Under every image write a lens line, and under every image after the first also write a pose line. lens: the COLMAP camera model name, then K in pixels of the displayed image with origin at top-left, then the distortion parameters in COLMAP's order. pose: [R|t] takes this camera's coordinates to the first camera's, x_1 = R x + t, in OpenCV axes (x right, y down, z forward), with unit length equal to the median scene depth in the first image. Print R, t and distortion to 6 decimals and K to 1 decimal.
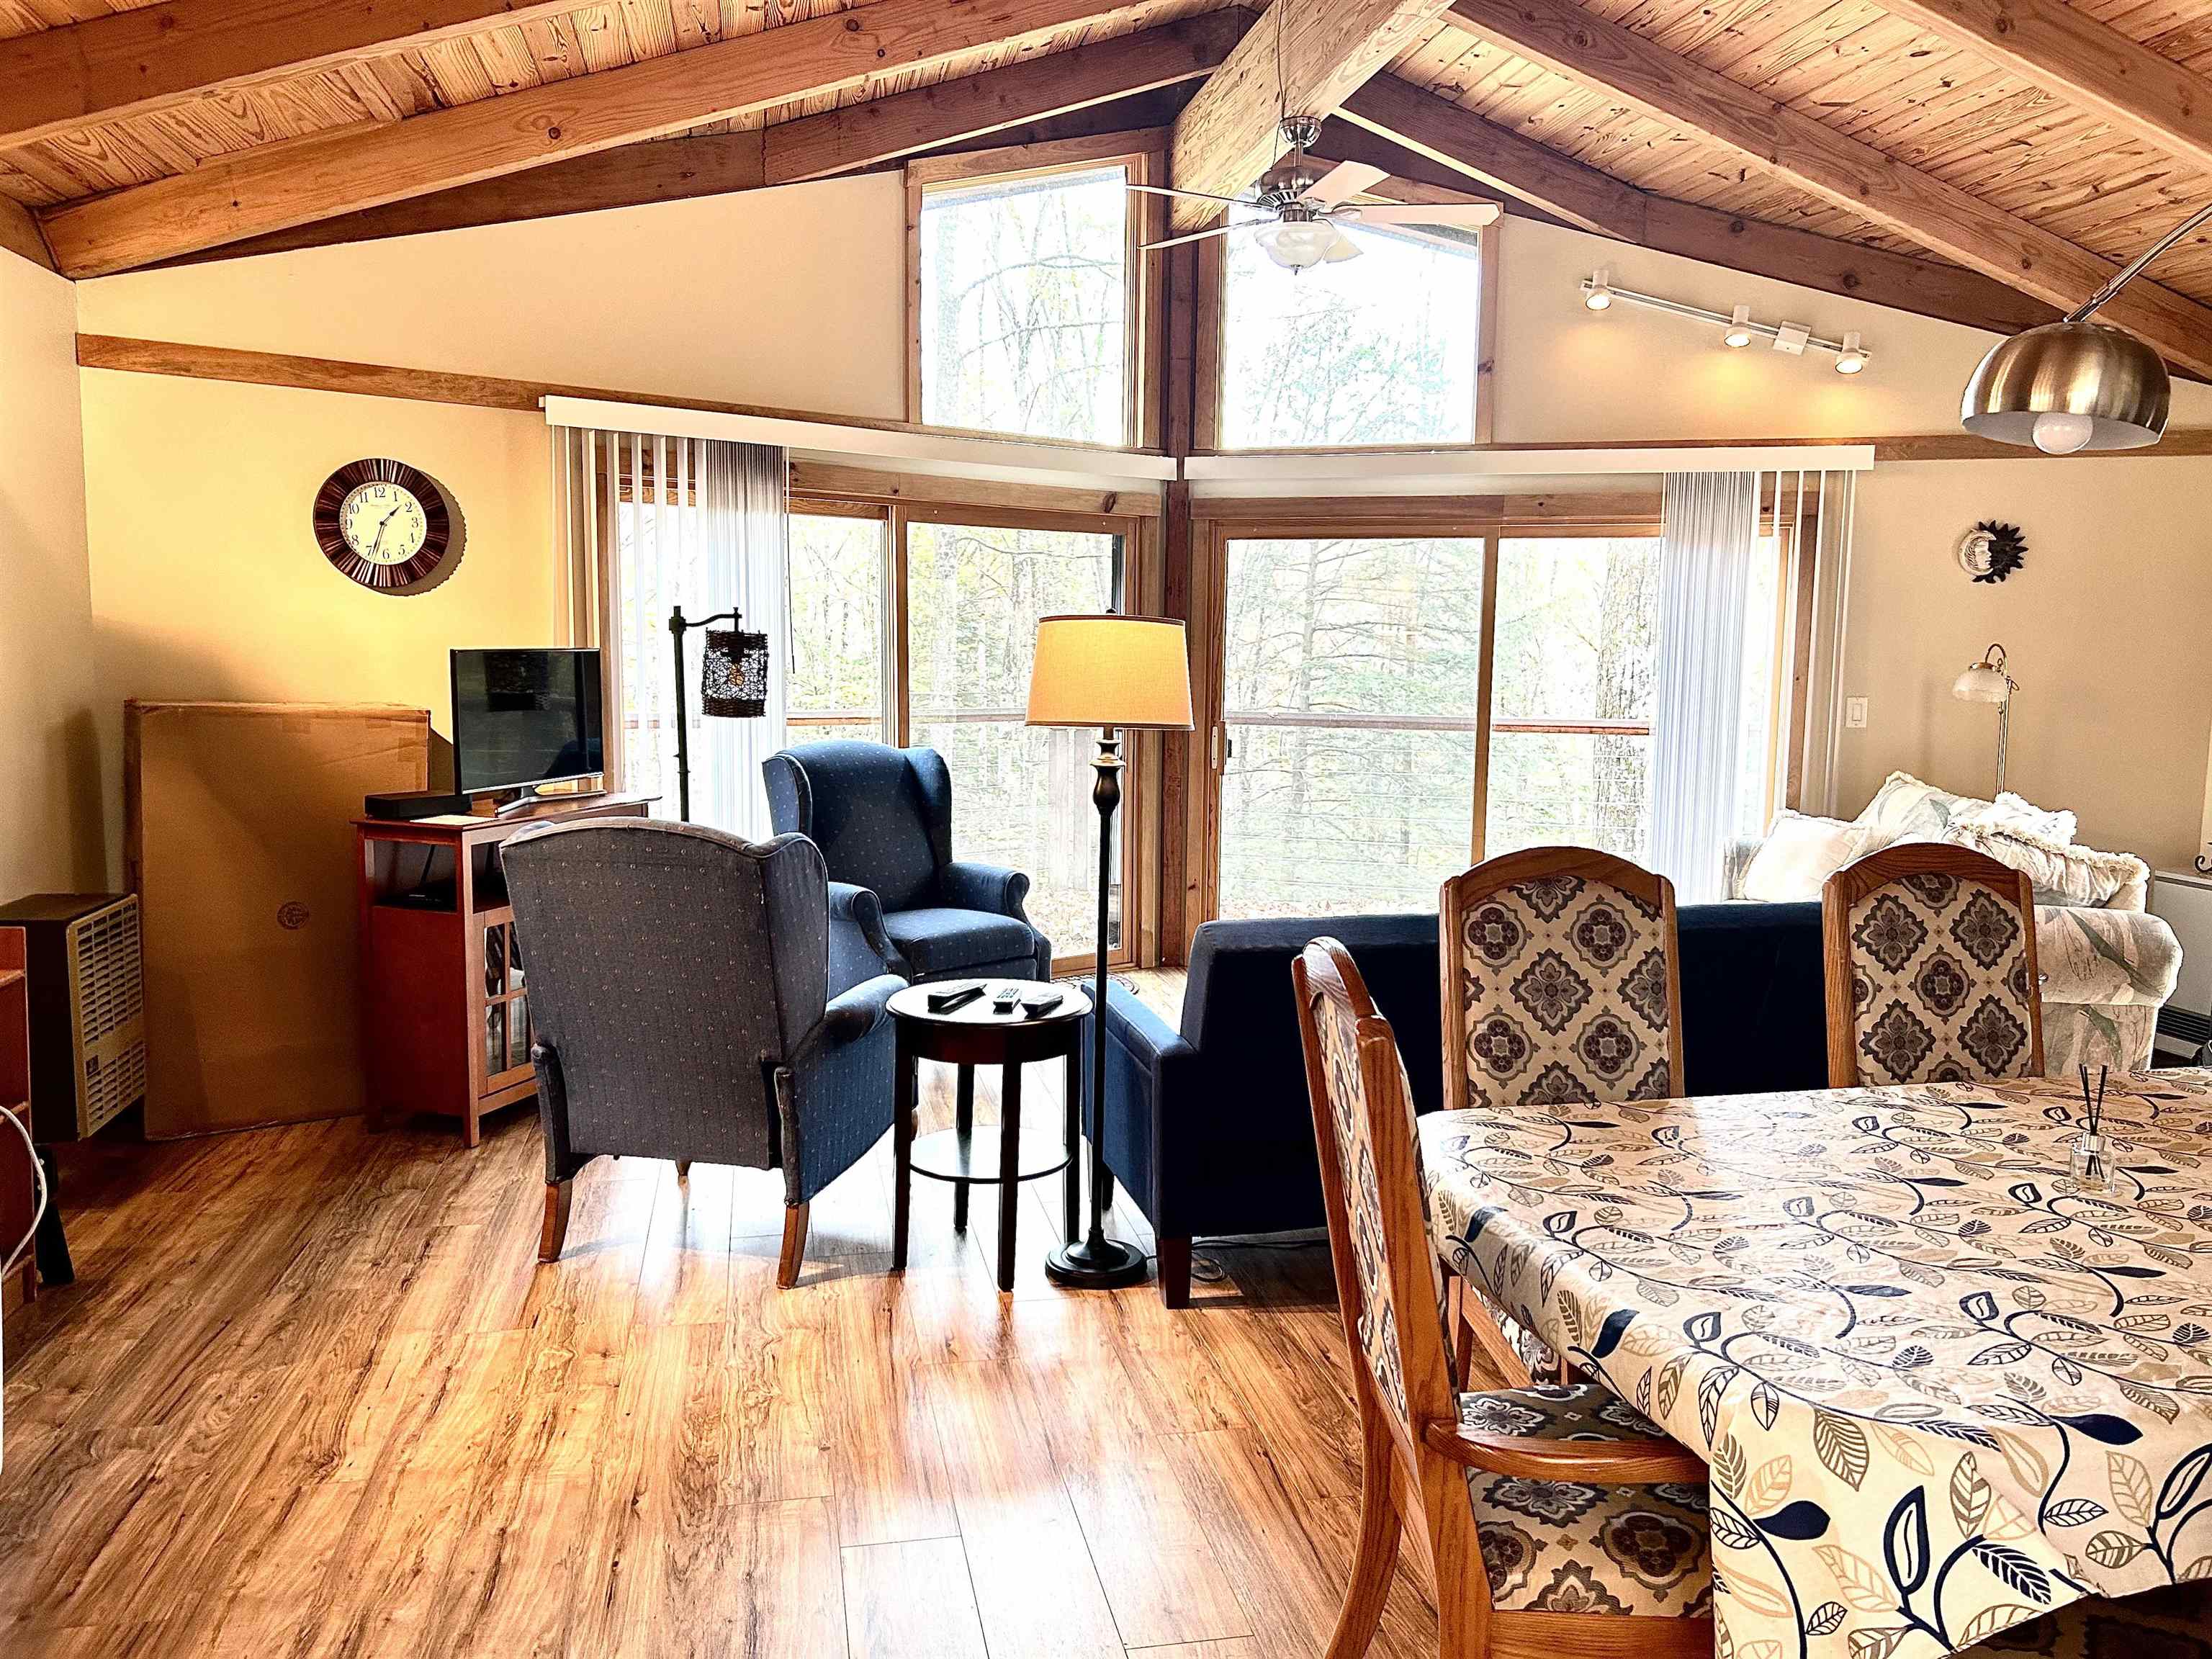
lens RADIAL K [[1661.4, 0, 1107.2], [0, 1661.4, 835.7], [0, 0, 1]] dist [0.079099, -0.090769]
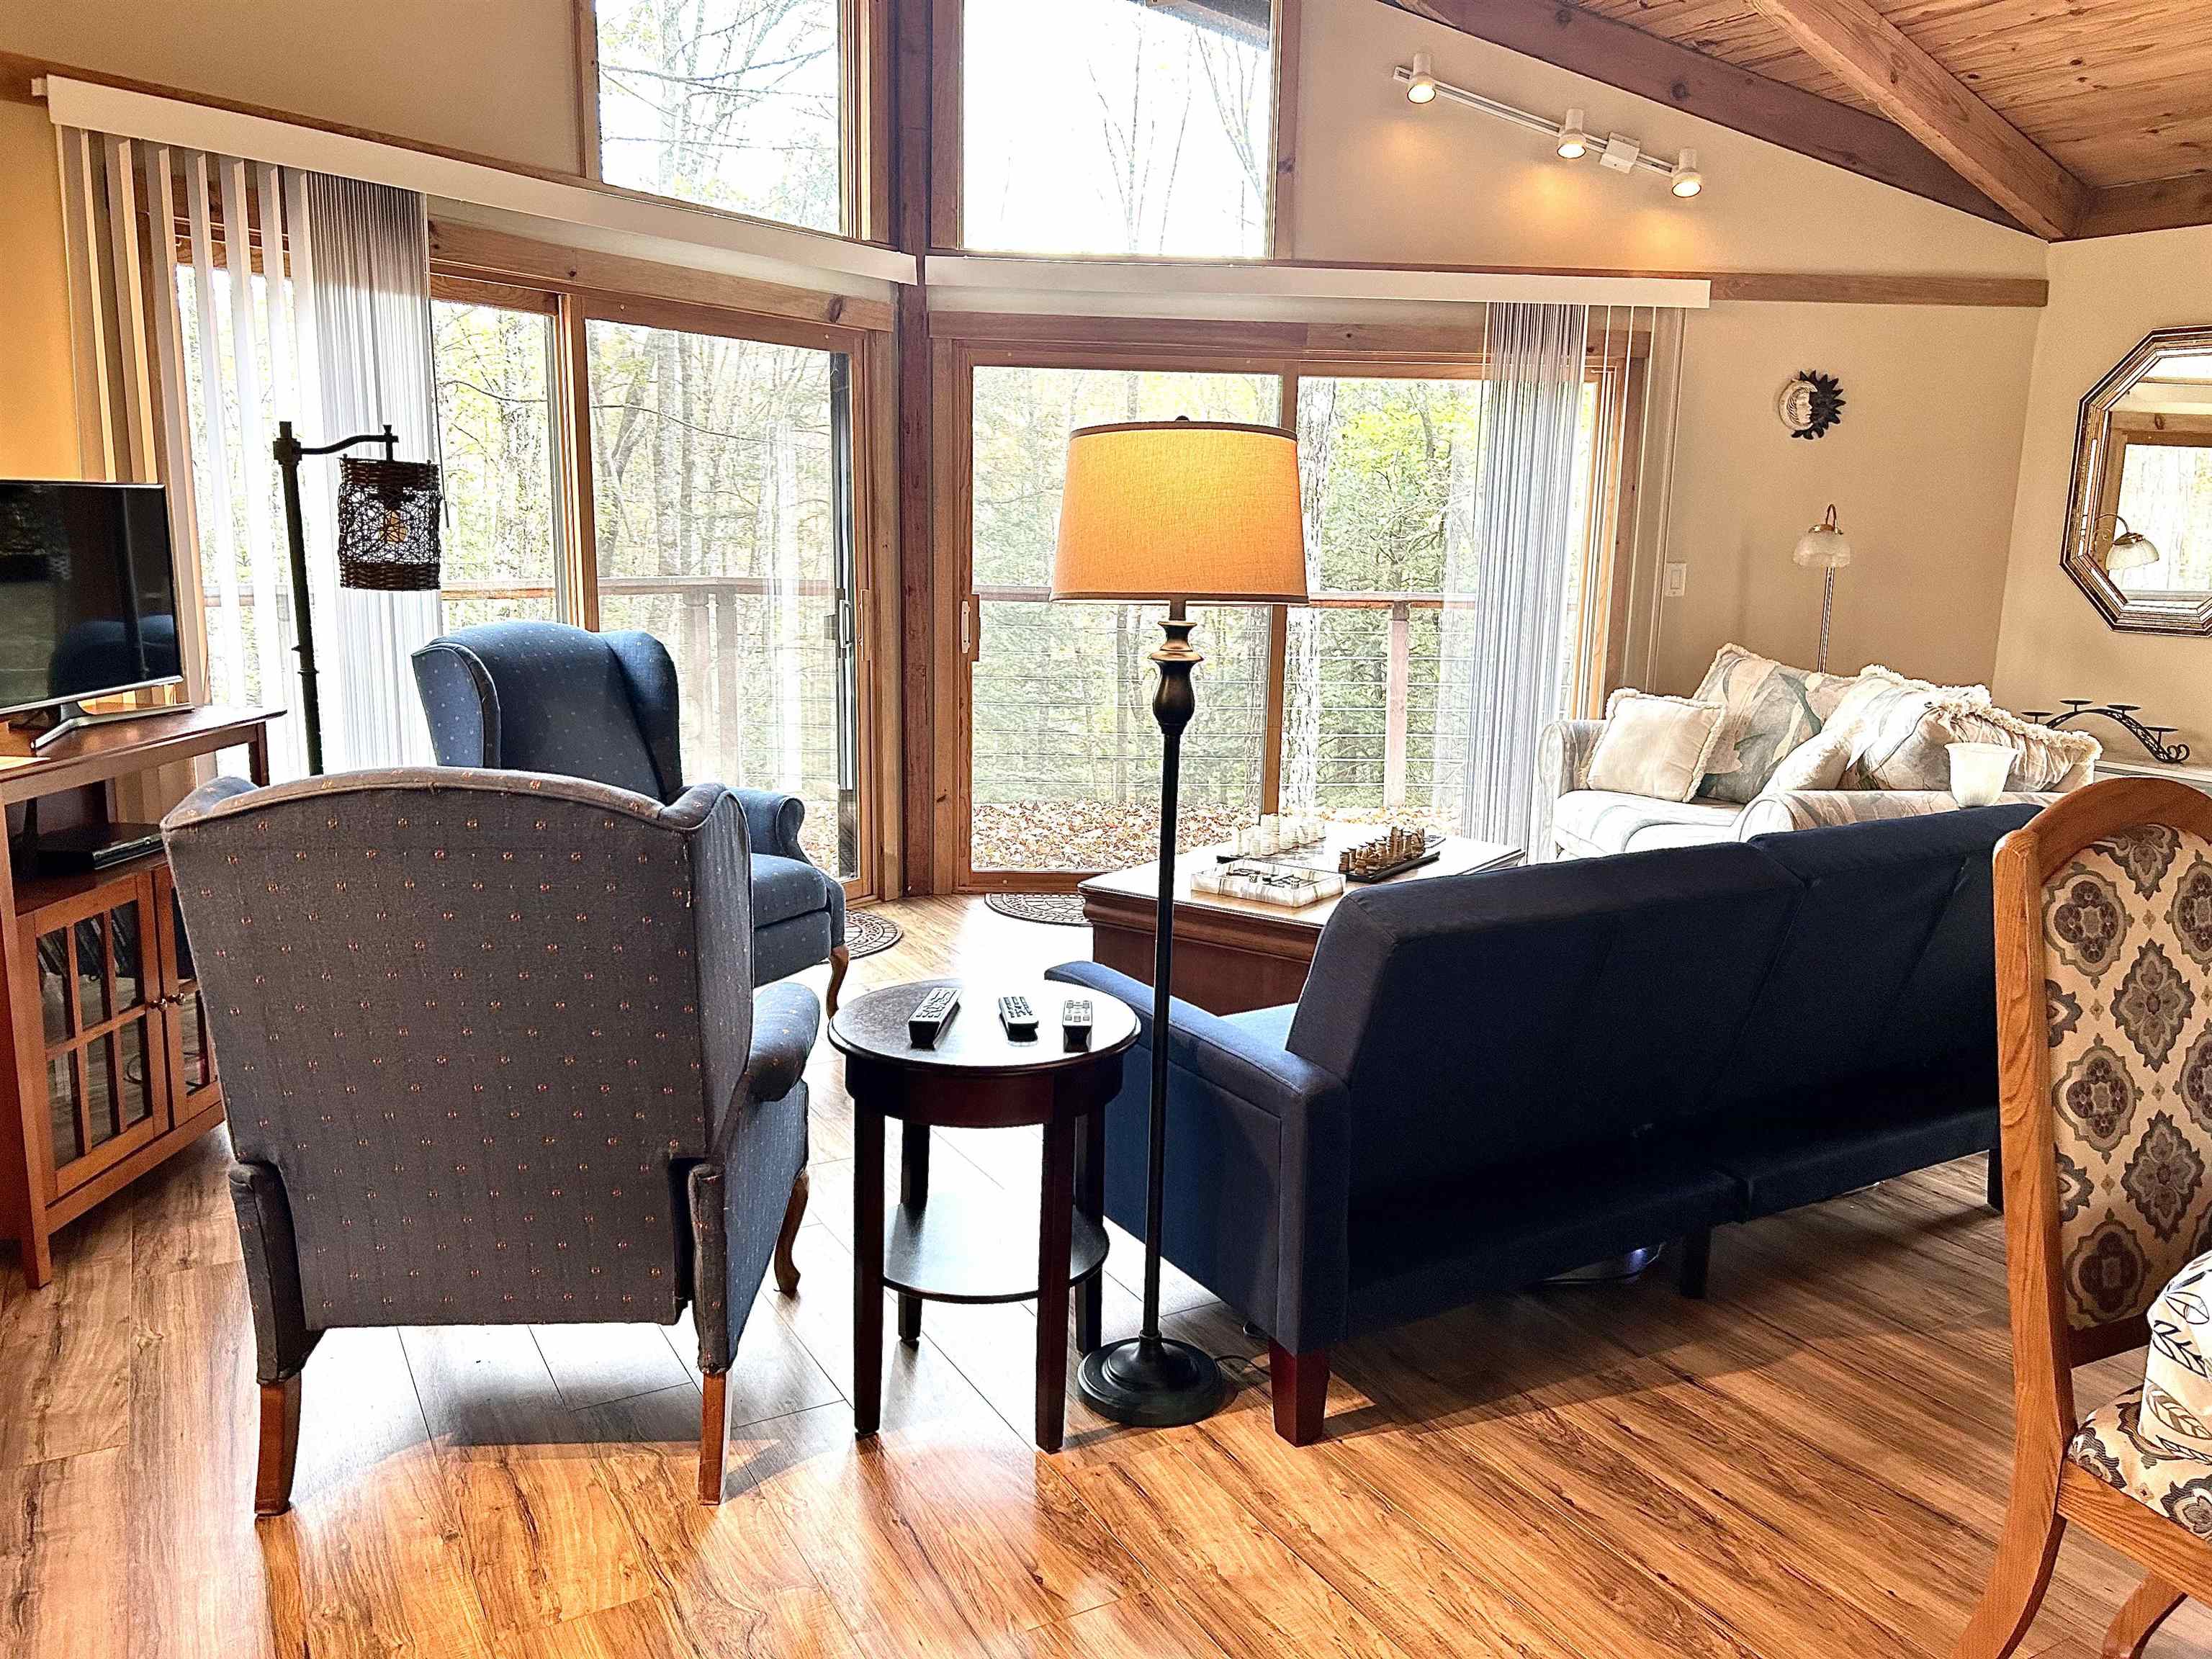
lens RADIAL K [[1661.6, 0, 1109.9], [0, 1661.6, 841.3], [0, 0, 1]] dist [0.039996, -0.039369]
pose [[0.951300, -0.051679, 0.303904, -0.144674], [0.027786, 0.996209, 0.082430, -0.016041], [-0.307012, -0.069972, 0.949130, 0.237692]]
